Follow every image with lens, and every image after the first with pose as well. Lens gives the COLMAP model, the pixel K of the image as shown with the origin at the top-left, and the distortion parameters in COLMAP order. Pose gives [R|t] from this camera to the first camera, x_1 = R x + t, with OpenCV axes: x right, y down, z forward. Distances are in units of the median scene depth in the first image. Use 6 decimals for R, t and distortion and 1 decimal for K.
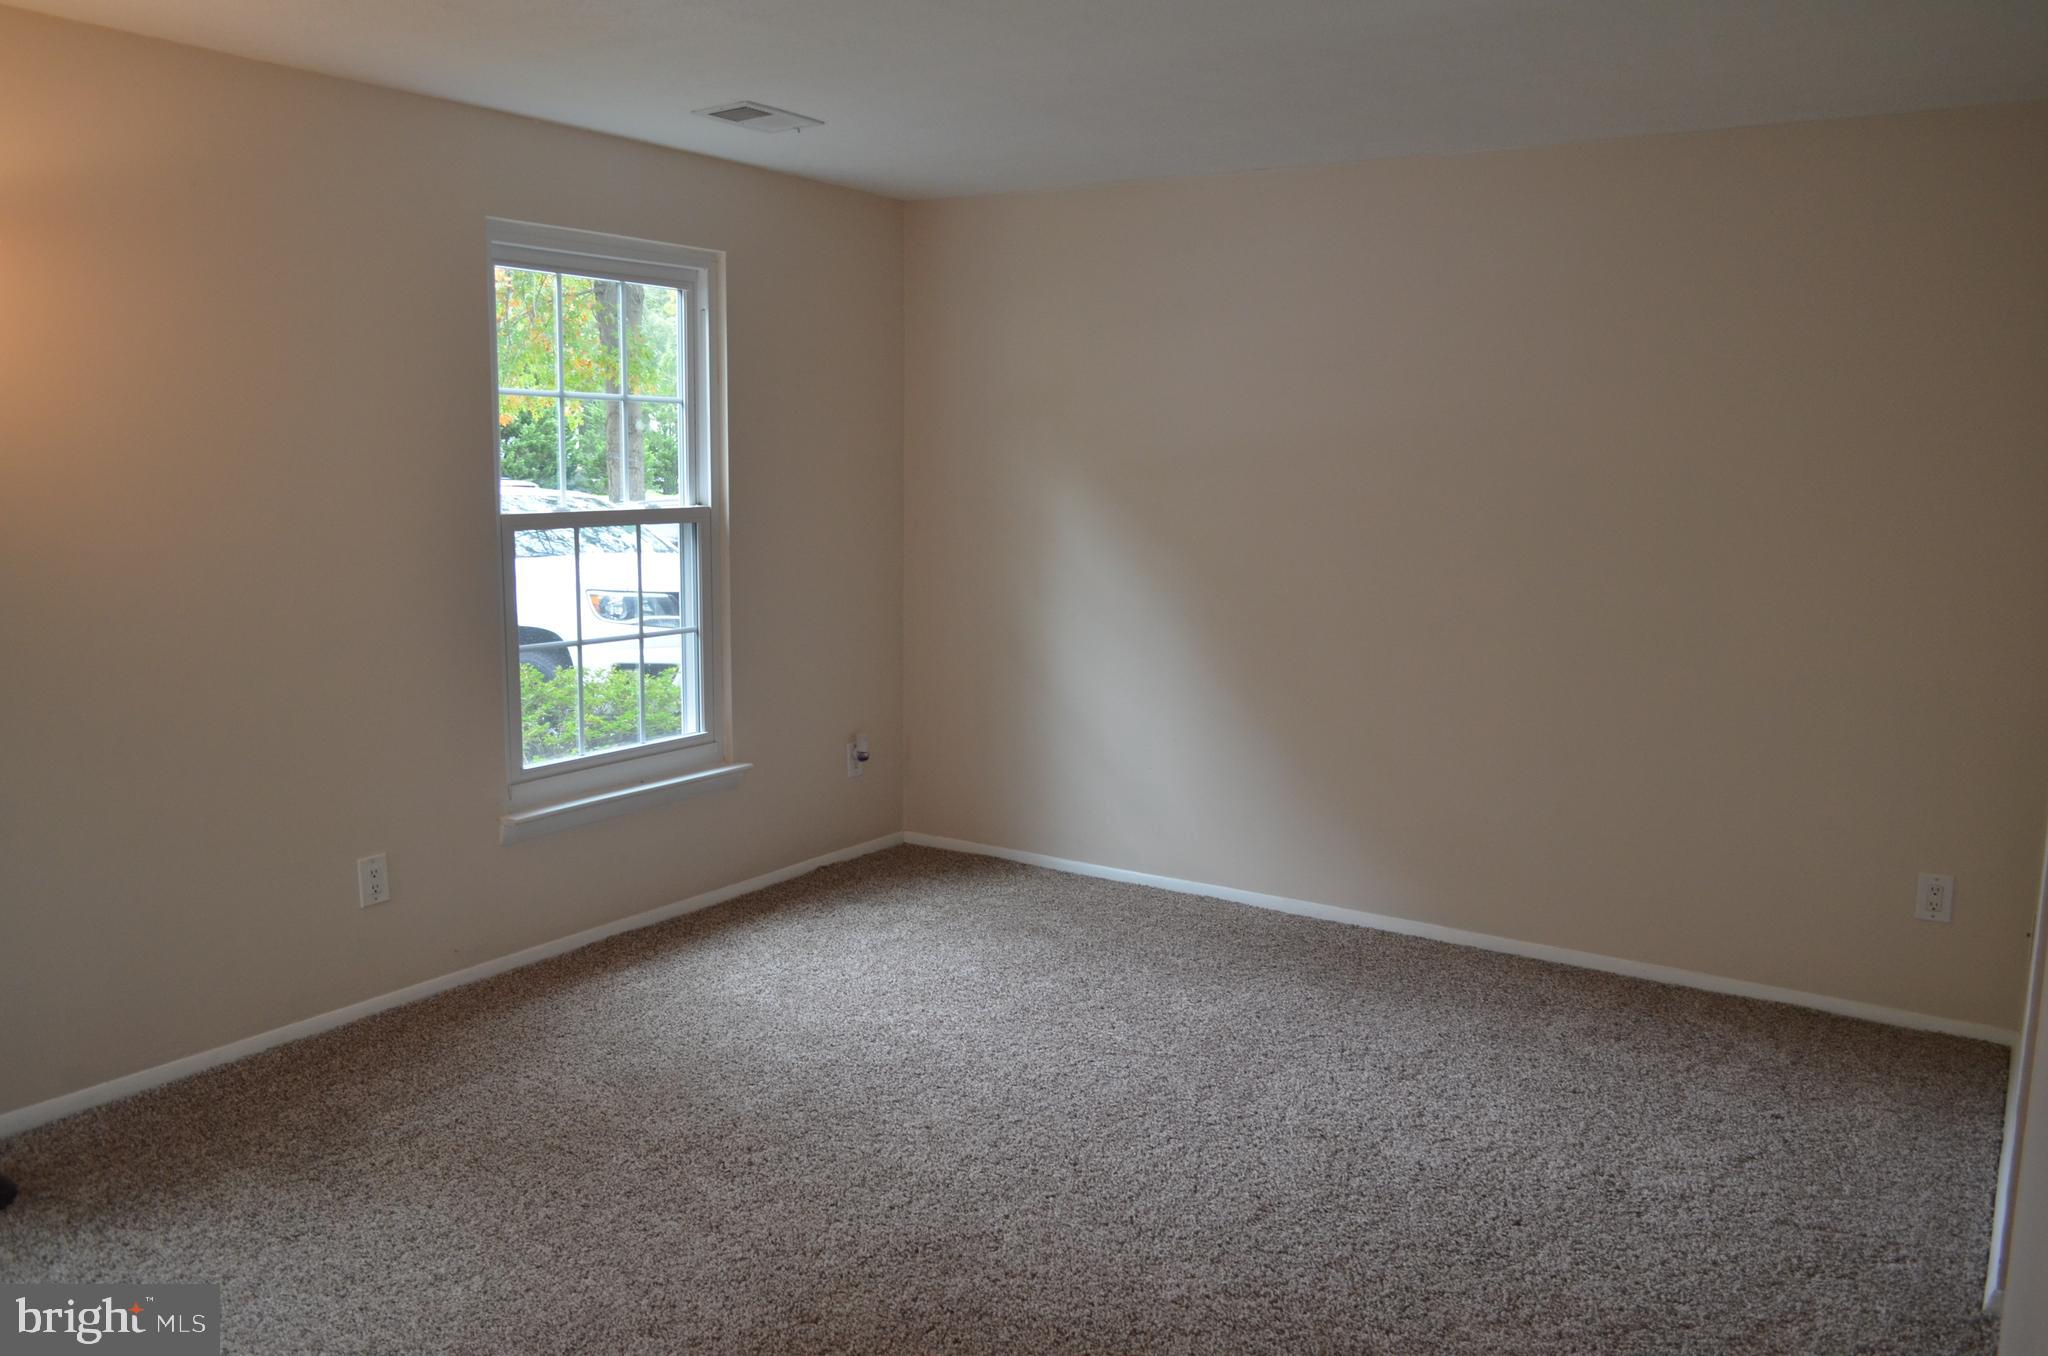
lens RADIAL K [[1585.6, 0, 1024.6], [0, 1585.6, 684.0], [0, 0, 1]] dist [-0.000802, -0.000924]
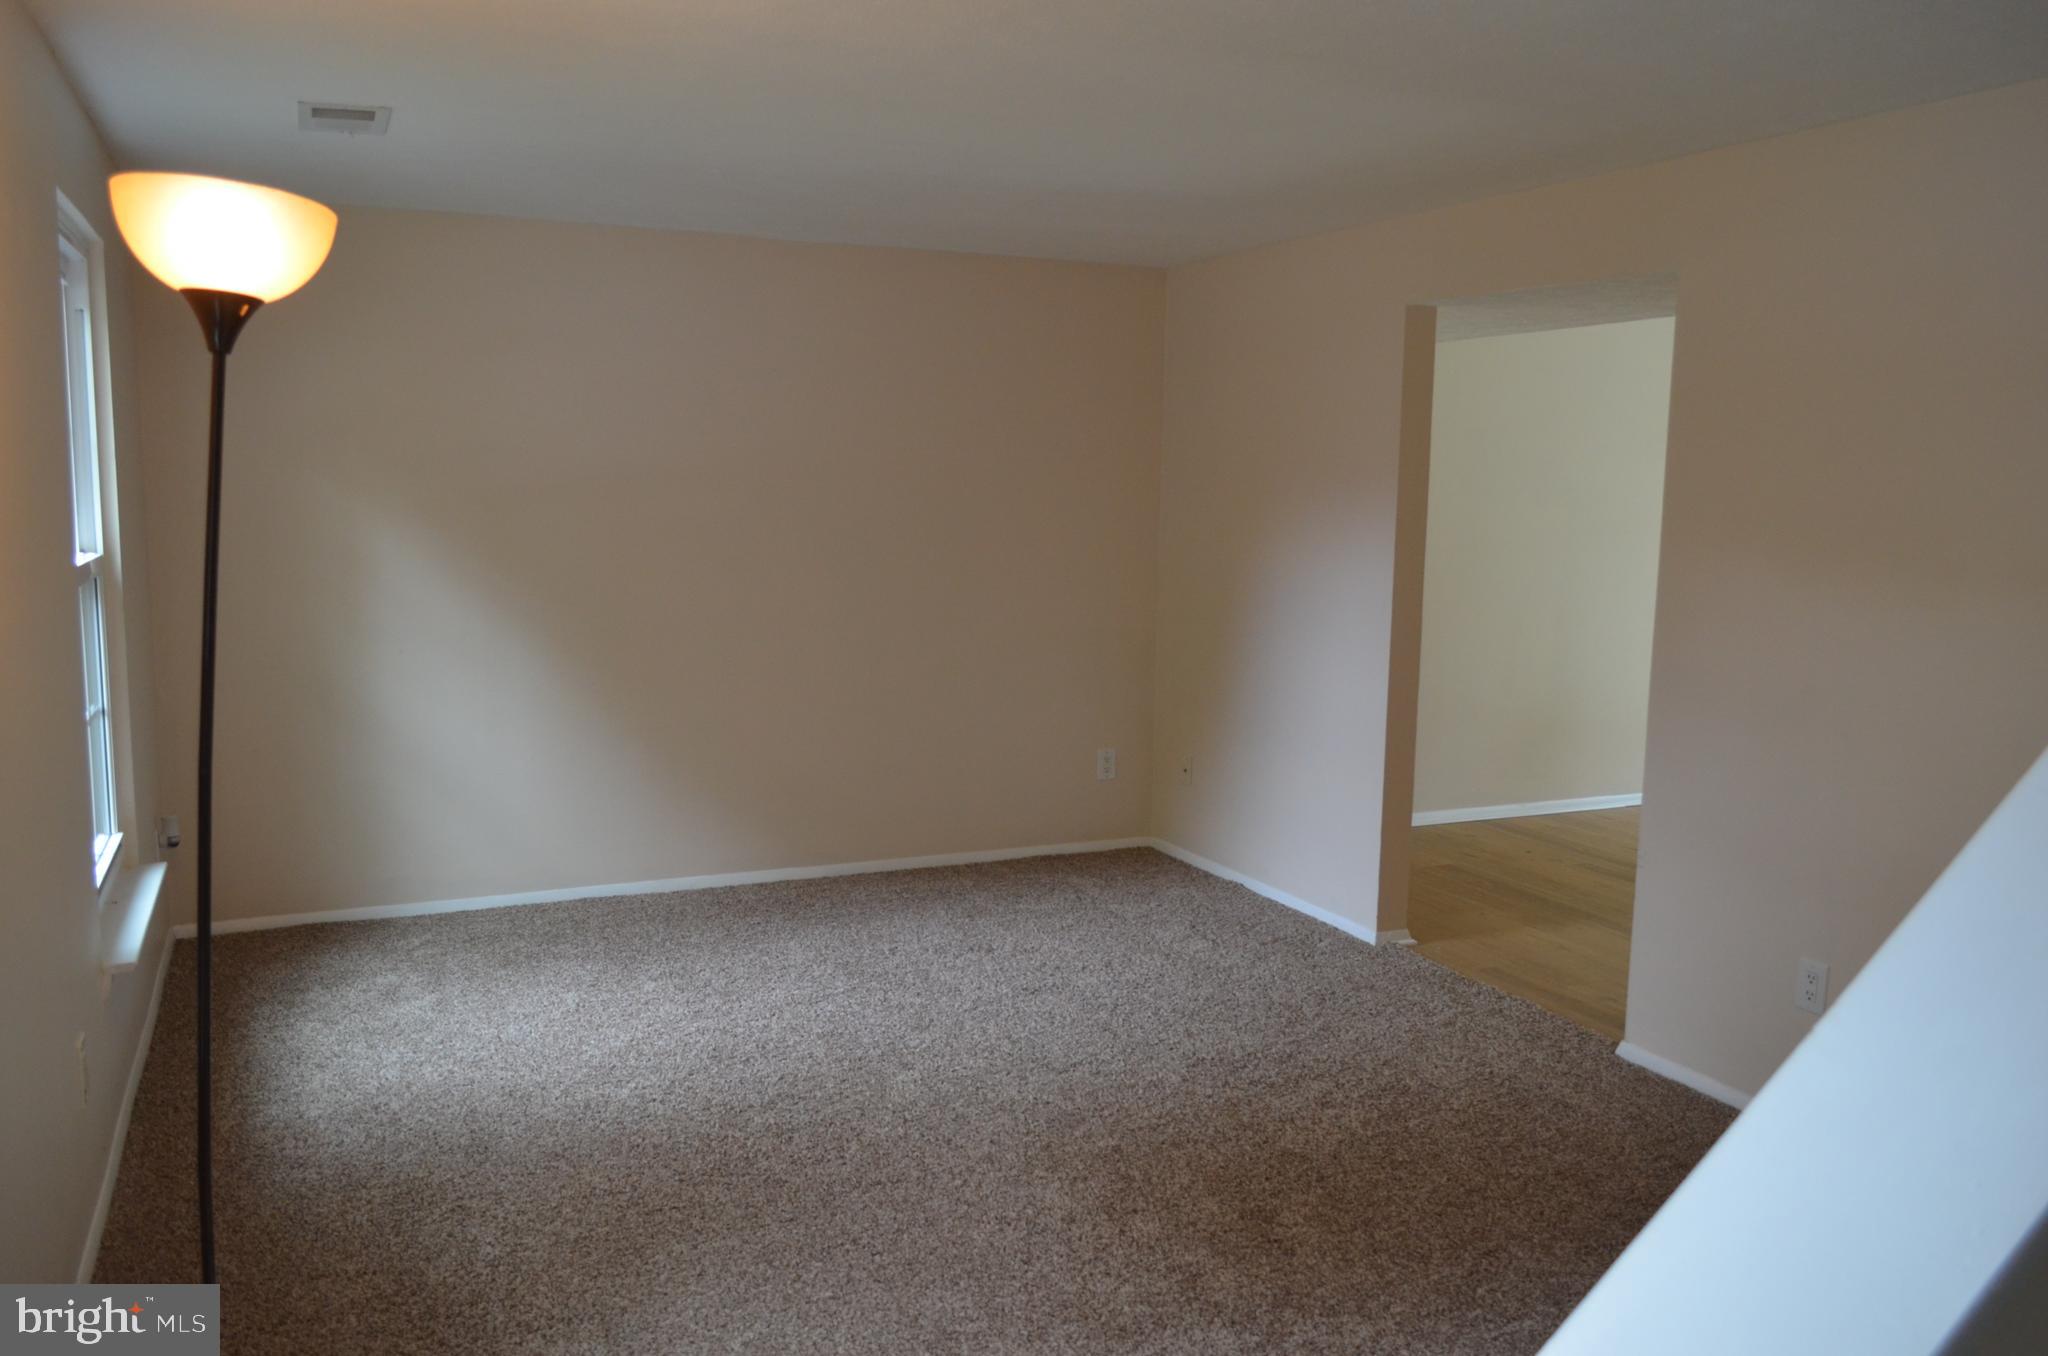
lens RADIAL K [[1585.6, 0, 1023.2], [0, 1585.6, 673.3], [0, 0, 1]] dist [-0.000802, -0.000924]
pose [[0.532004, -0.108387, 0.839776, -0.661270], [0.120372, 0.991382, 0.051698, -0.038432], [-0.838142, 0.073582, 0.540466, 0.185502]]
